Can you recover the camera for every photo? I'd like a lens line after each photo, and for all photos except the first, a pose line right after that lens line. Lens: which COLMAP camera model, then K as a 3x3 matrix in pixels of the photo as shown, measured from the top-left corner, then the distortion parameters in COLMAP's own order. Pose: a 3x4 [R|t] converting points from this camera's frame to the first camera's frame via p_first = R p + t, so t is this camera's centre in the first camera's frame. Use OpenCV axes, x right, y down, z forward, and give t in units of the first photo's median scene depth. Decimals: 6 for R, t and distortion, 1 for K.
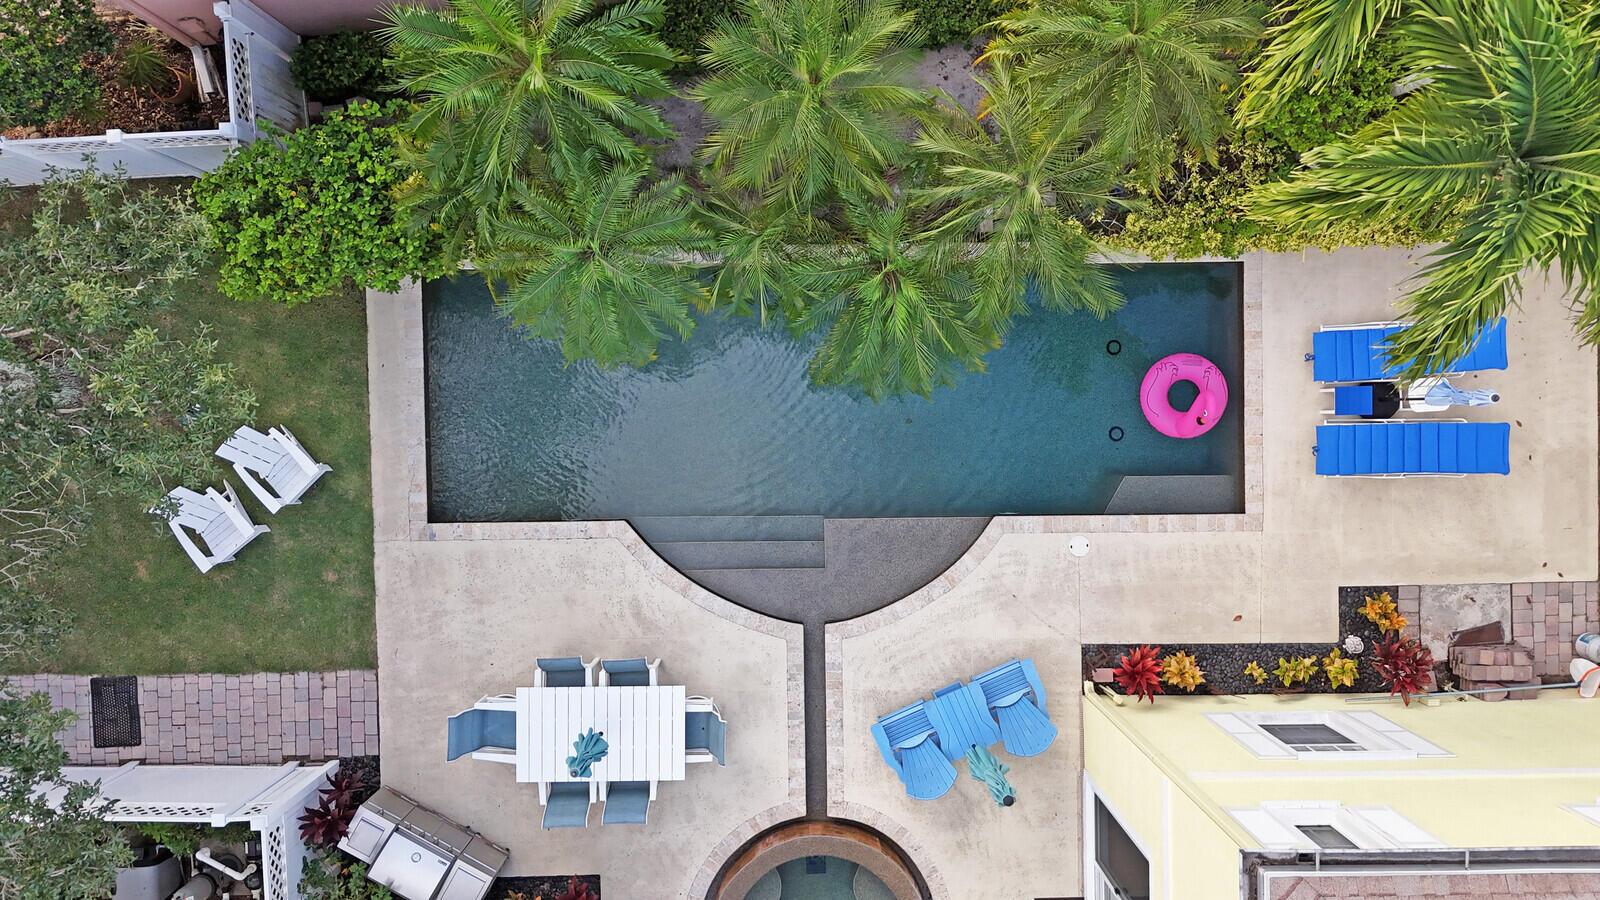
lens RADIAL K [[1186.0, 0, 807.2], [0, 1186.0, 454.3], [0, 0, 1]] dist [0.034665, -0.015211]
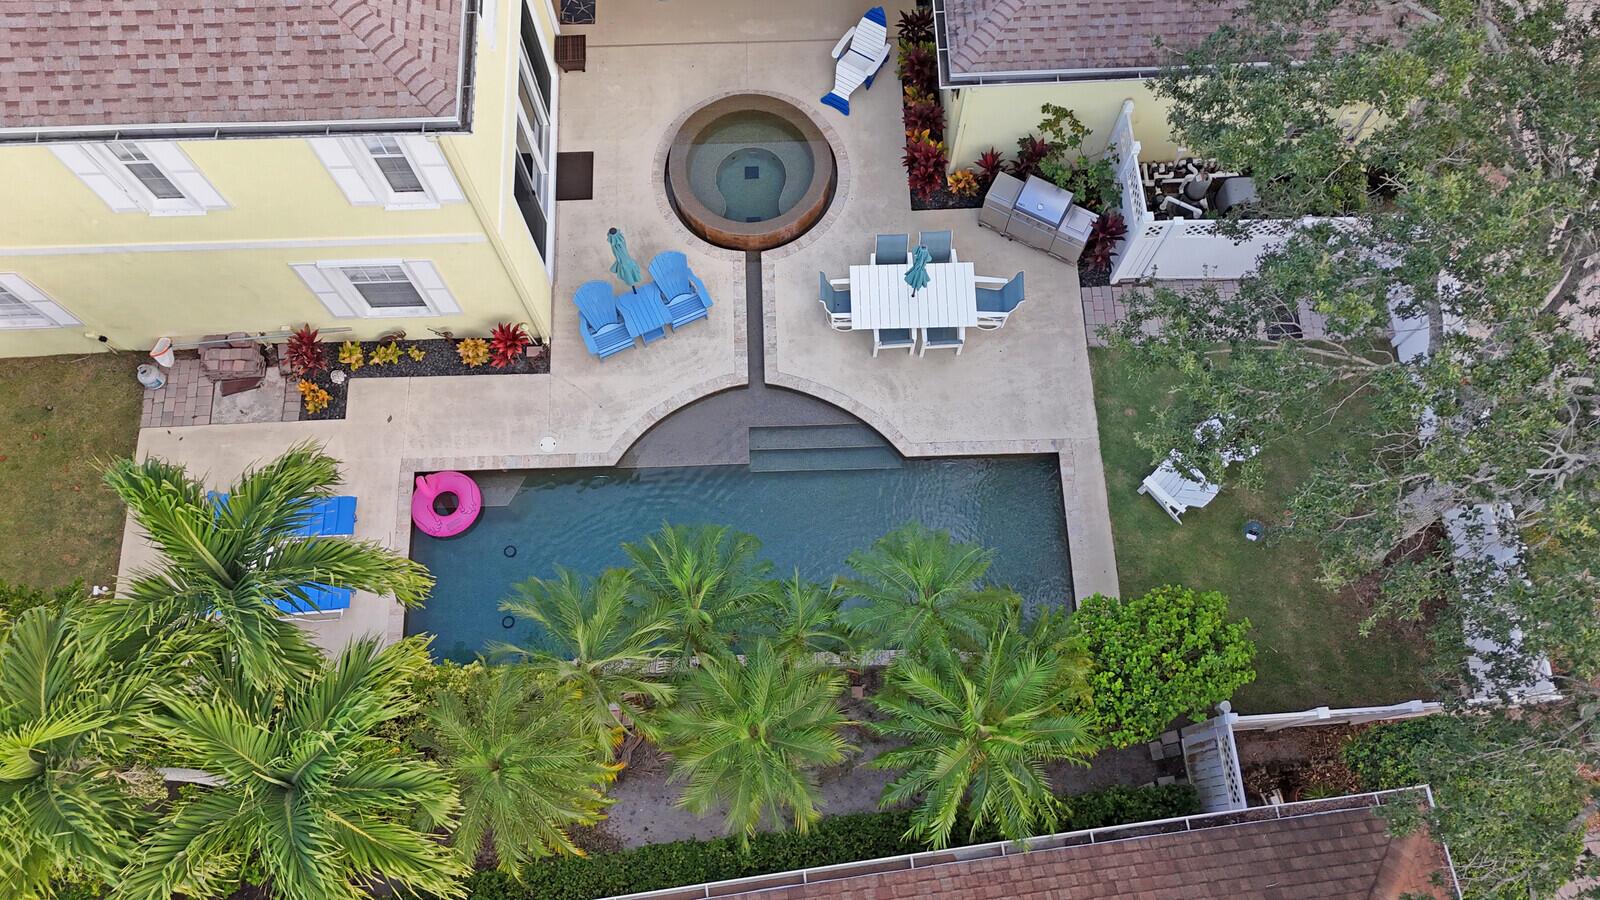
lens RADIAL K [[1186.0, 0, 796.9], [0, 1186.0, 455.9], [0, 0, 1]] dist [0.034665, -0.015211]
pose [[-0.999759, 0.016438, -0.014556, -0.019275], [-0.019967, -0.956419, 0.291313, -0.316912], [-0.009133, 0.291533, 0.956517, -0.220456]]
